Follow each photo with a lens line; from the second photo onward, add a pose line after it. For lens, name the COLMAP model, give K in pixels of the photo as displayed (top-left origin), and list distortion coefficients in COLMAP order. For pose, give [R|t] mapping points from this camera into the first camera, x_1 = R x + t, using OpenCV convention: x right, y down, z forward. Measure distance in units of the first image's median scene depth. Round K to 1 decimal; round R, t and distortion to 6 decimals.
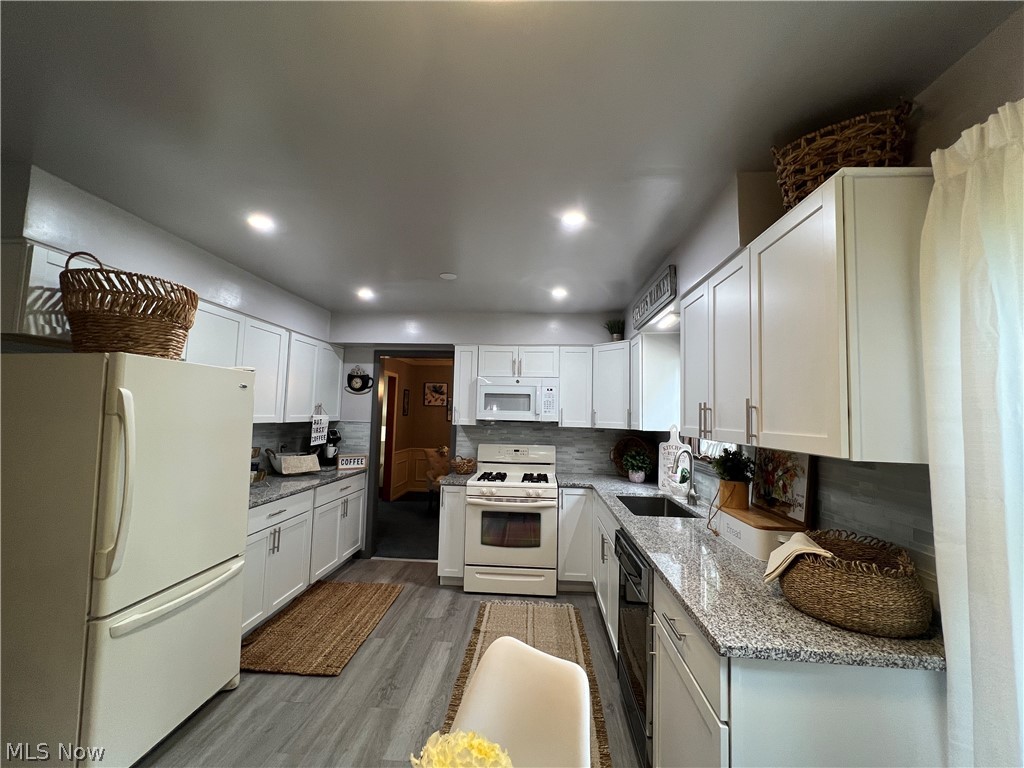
lens RADIAL K [[409.2, 0, 513.0], [0, 409.2, 388.1], [0, 0, 1]] dist [0.000493, 0.000031]
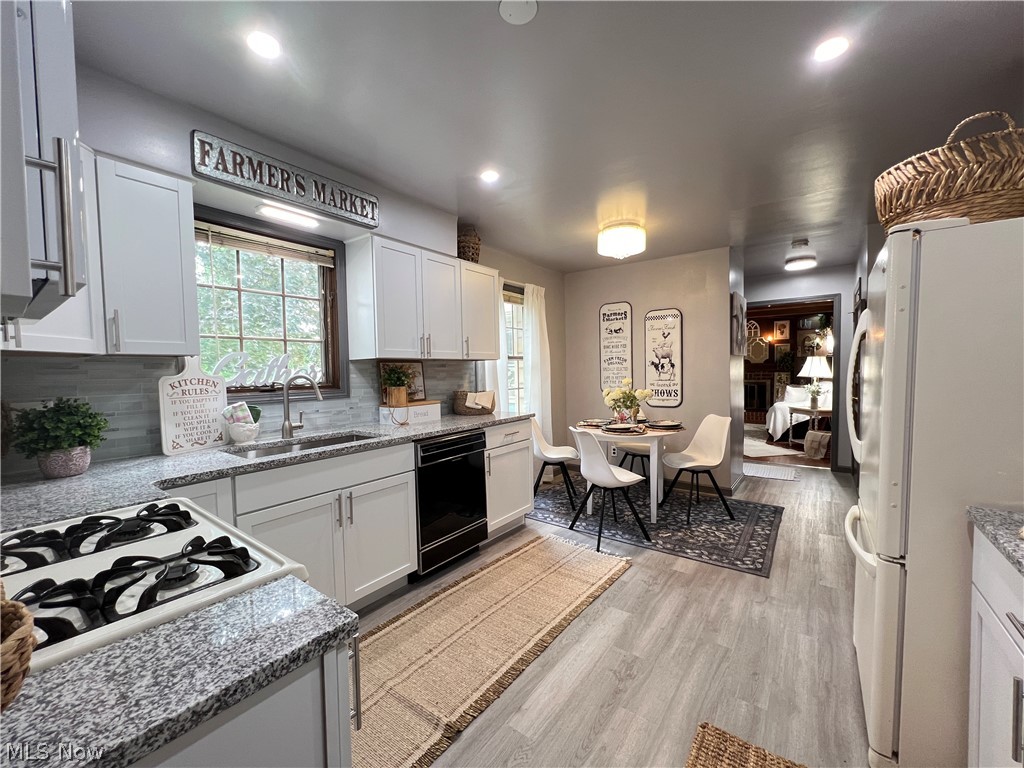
lens RADIAL K [[409.2, 0, 509.7], [0, 409.2, 384.9], [0, 0, 1]] dist [0.000493, 0.000031]
pose [[-0.836571, -0.033449, 0.546836, -0.532862], [-0.043390, 0.999044, -0.005269, 0.186881], [-0.546137, -0.028135, -0.837223, 1.794144]]
